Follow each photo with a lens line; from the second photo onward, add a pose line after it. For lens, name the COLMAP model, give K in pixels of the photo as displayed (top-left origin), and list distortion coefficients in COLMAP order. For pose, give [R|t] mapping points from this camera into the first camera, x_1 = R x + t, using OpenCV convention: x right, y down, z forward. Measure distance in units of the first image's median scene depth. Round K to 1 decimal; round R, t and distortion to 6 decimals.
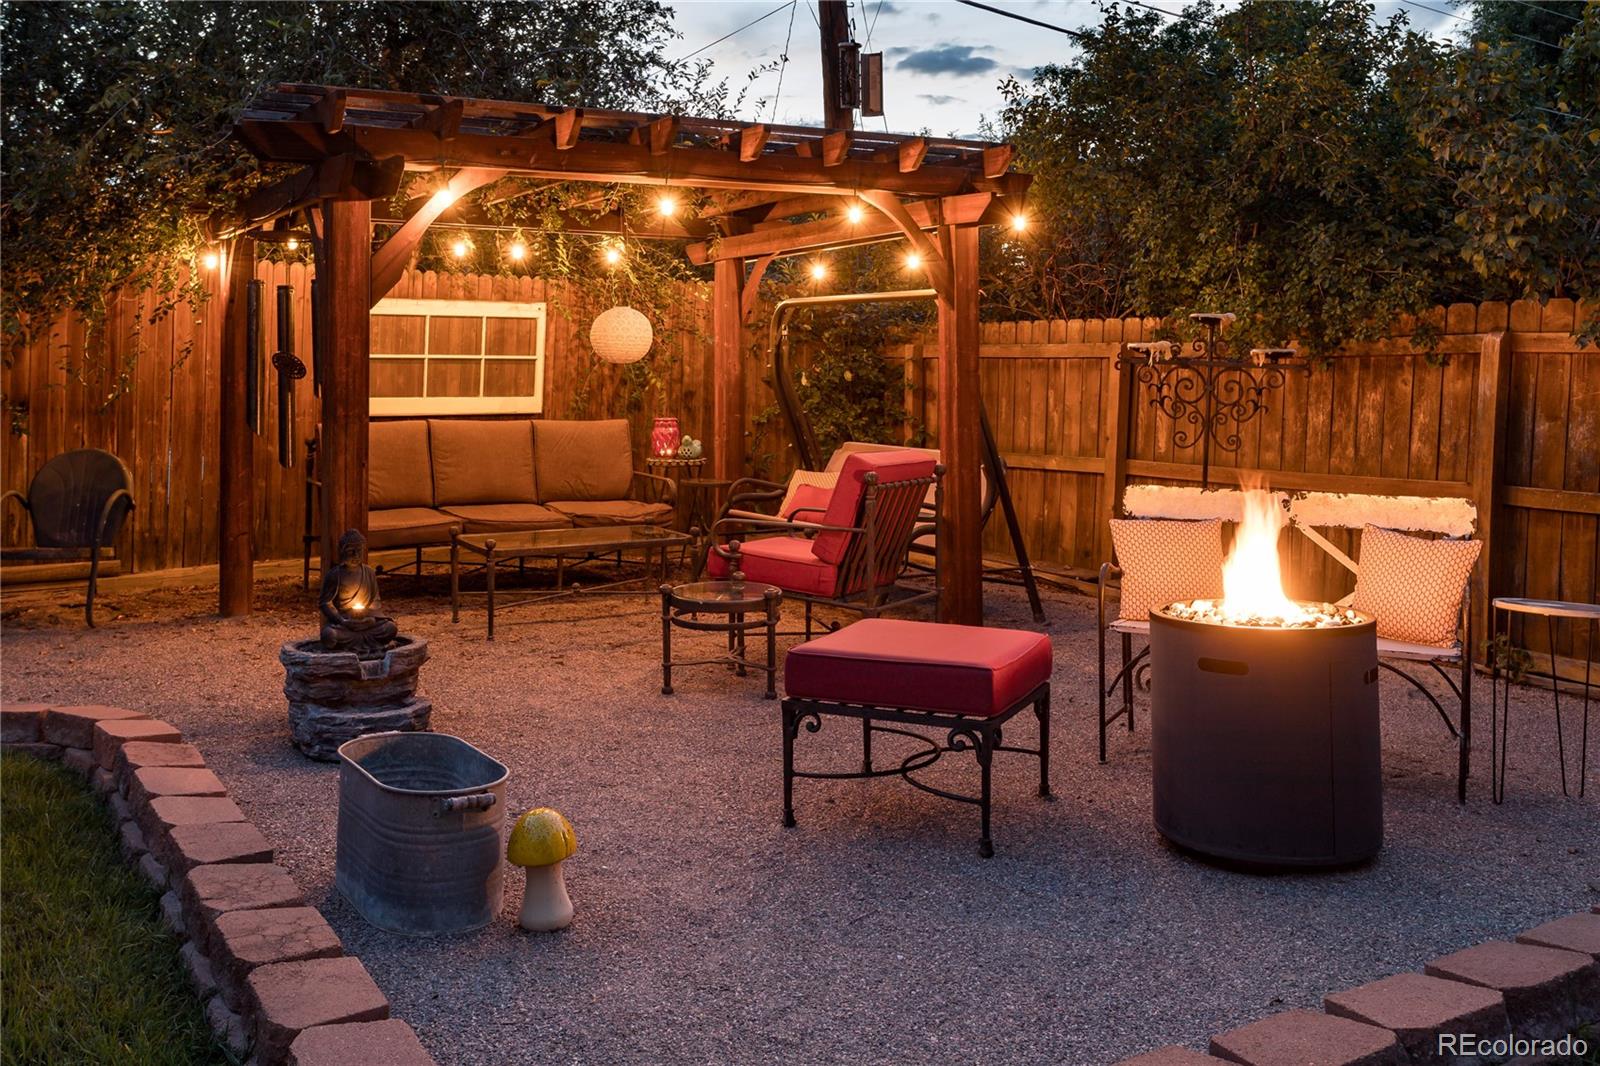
lens RADIAL K [[1505.3, 0, 800.3], [0, 1505.3, 392.6], [0, 0, 1]] dist [0.007200, 0.020760]
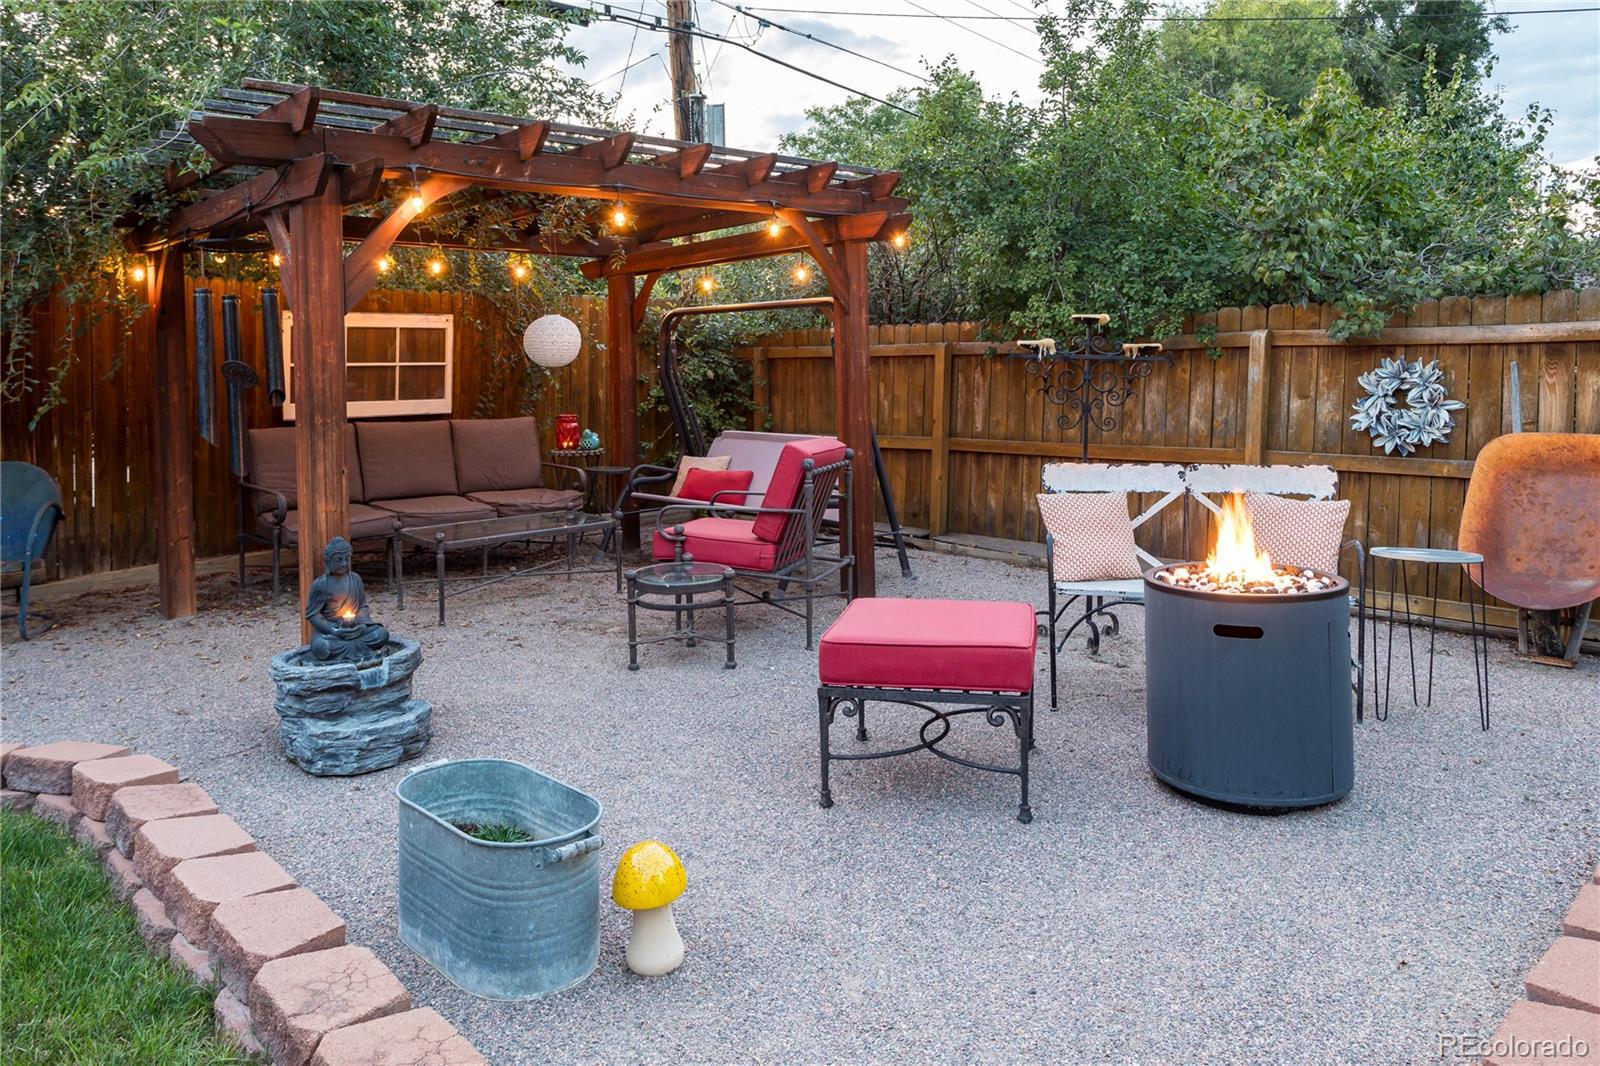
lens RADIAL K [[1089.5, 0, 781.2], [0, 1089.5, 428.1], [0, 0, 1]] dist [-0.016395, 0.027630]
pose [[0.976534, -0.030122, 0.213244, -0.144397], [0.022126, 0.998963, 0.039786, -0.003072], [-0.214222, -0.034134, 0.976188, 0.214001]]
